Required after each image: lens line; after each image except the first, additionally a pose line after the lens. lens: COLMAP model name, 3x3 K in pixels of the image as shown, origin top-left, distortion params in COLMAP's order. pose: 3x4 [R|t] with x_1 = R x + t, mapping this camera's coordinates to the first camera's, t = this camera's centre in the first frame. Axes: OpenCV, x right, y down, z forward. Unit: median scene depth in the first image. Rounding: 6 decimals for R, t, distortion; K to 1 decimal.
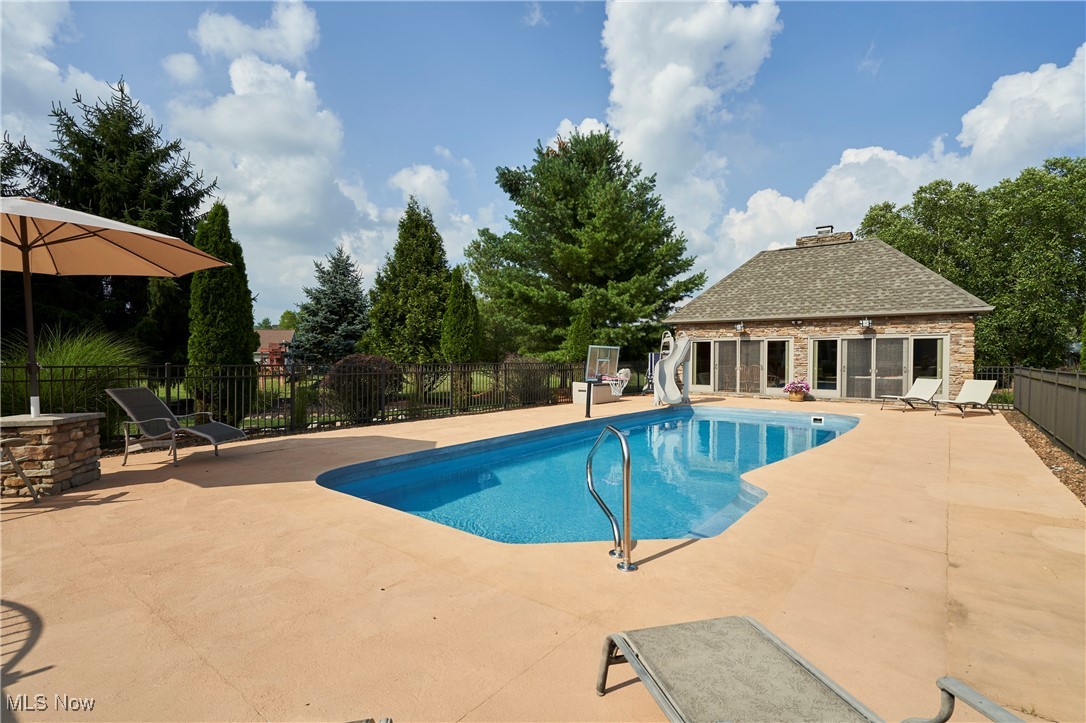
lens RADIAL K [[494.0, 0, 542.7], [0, 494.0, 368.5], [0, 0, 1]] dist [-0.005503, 0.001204]
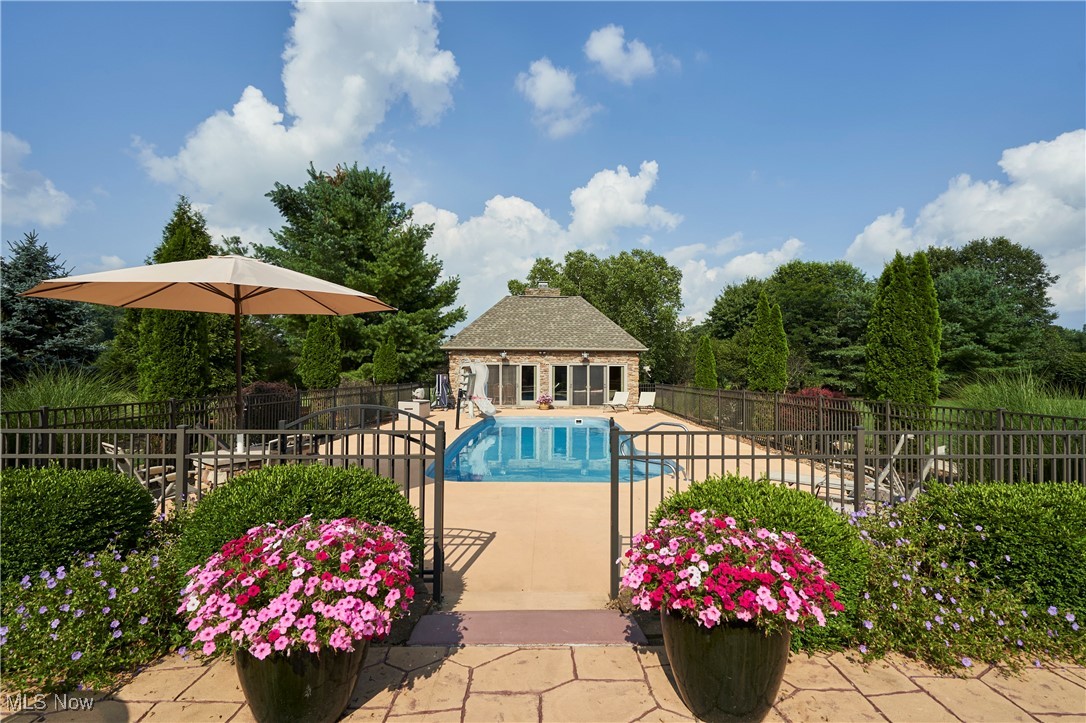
lens RADIAL K [[494.0, 0, 540.7], [0, 494.0, 364.0], [0, 0, 1]] dist [-0.005503, 0.001204]
pose [[0.785081, 0.010517, 0.619304, -0.322184], [0.012541, 0.999381, -0.032870, -0.014848], [-0.619266, 0.033573, 0.784463, -0.080502]]
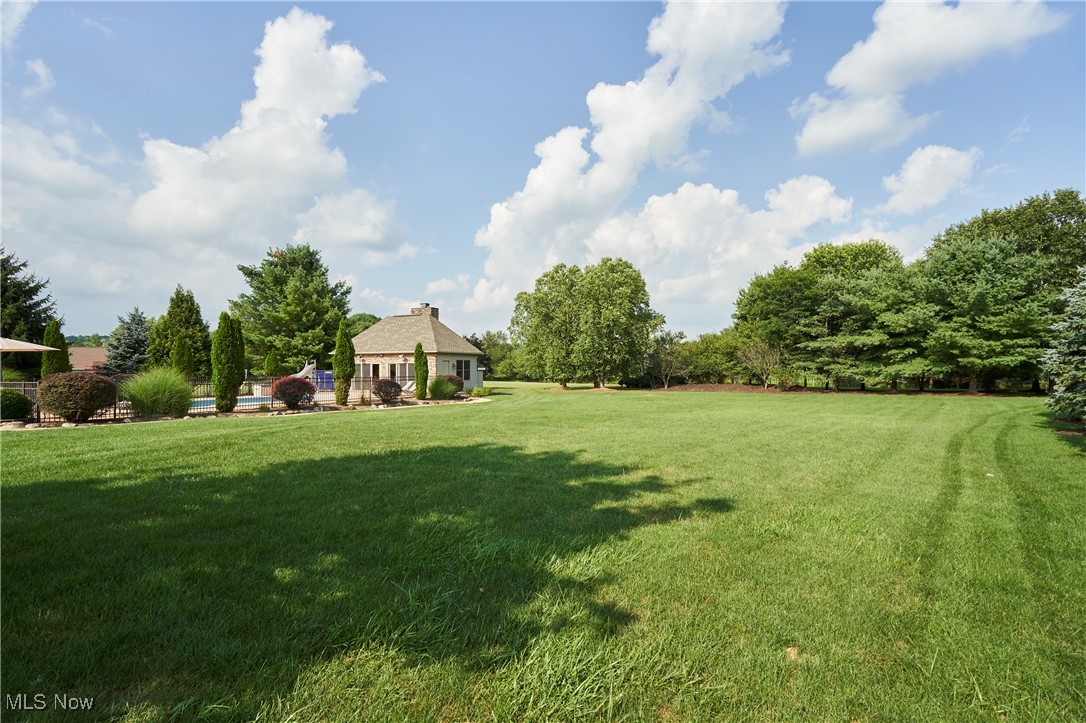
lens RADIAL K [[494.0, 0, 543.2], [0, 494.0, 367.5], [0, 0, 1]] dist [-0.005503, 0.001204]
pose [[0.974991, -0.007819, 0.222105, 0.663665], [0.013552, 0.999613, -0.024302, 0.016295], [-0.221829, 0.026705, 0.974720, -1.089547]]
